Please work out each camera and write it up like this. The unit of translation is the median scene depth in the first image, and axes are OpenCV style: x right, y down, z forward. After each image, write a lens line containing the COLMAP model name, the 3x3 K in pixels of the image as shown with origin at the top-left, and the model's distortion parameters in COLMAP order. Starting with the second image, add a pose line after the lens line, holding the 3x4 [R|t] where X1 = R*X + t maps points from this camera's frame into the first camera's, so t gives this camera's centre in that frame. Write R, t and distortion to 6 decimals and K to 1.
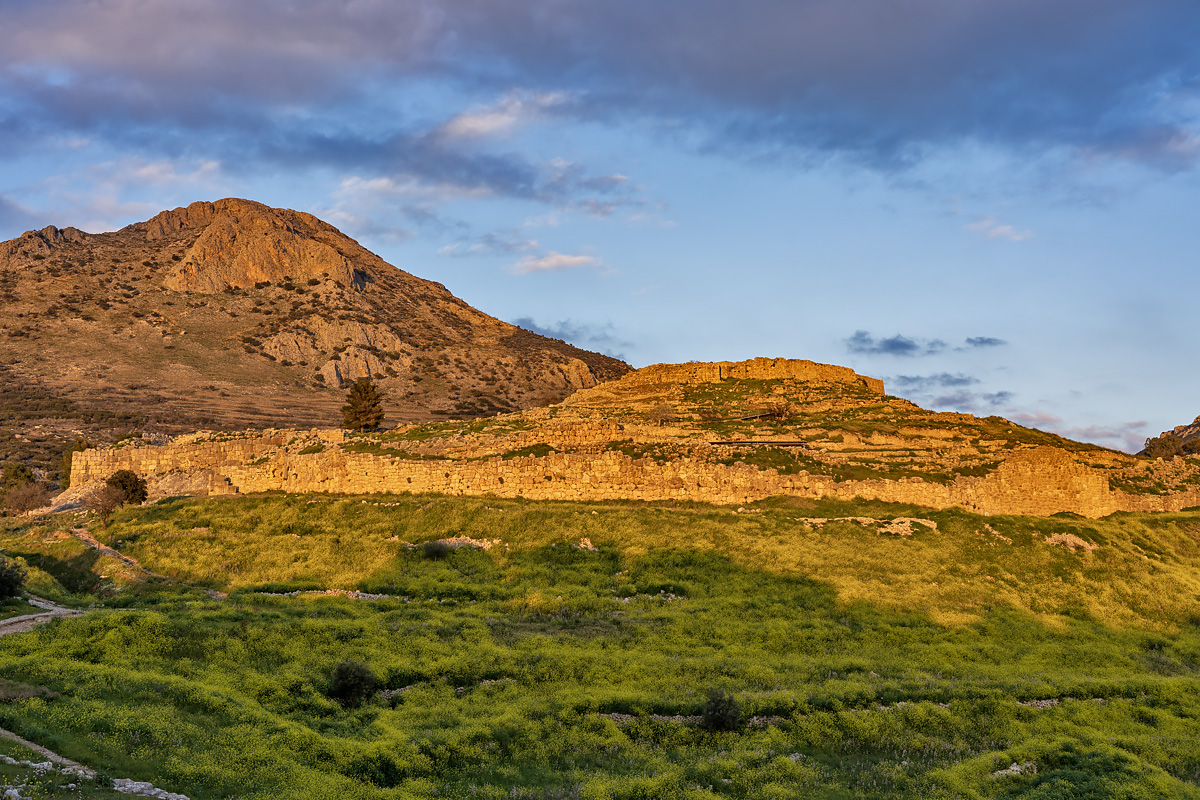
lens RADIAL K [[1330.2, 0, 600.0], [0, 1330.2, 400.0], [0, 0, 1]] dist [0.097447, 0.003446]
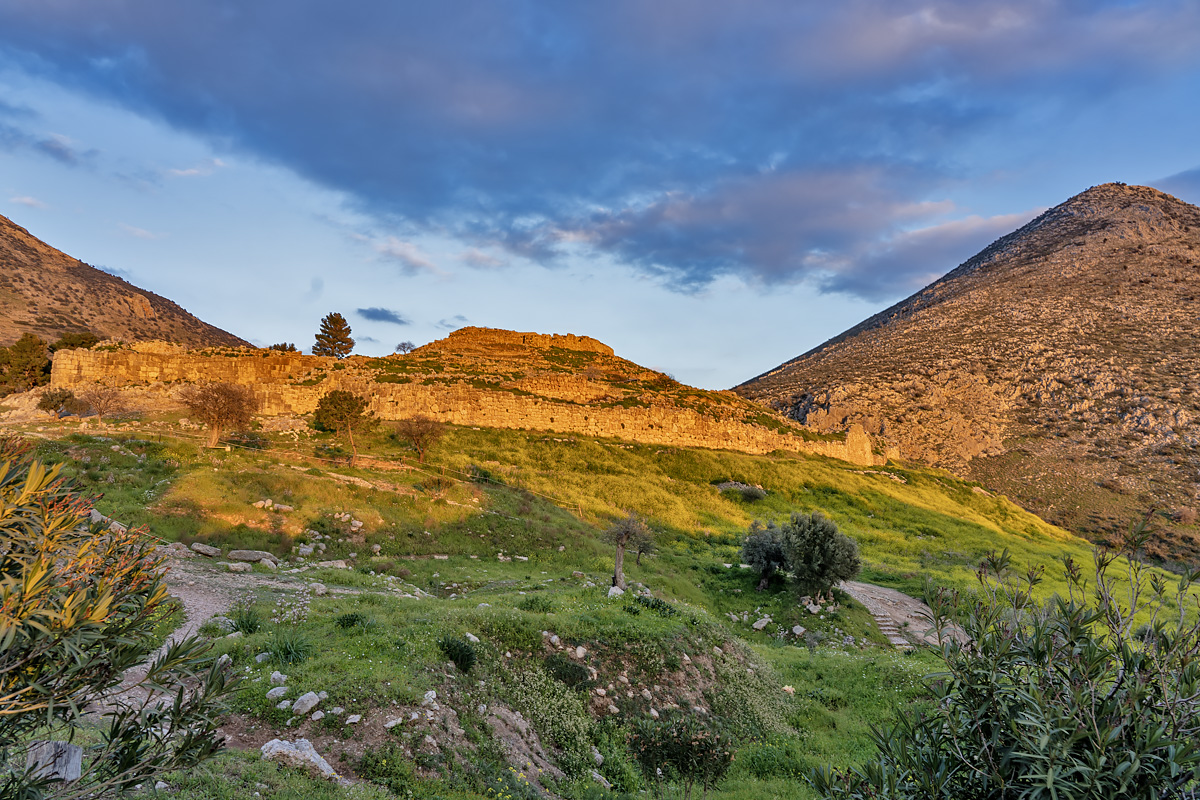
lens RADIAL K [[837.7, 0, 600.0], [0, 837.7, 400.0], [0, 0, 1]] dist [-0.007416, -0.000372]
pose [[0.809193, 0.082403, 0.581735, -0.422881], [-0.113408, 0.993402, 0.017034, 0.021319], [-0.576494, -0.079758, 0.813200, 0.318685]]
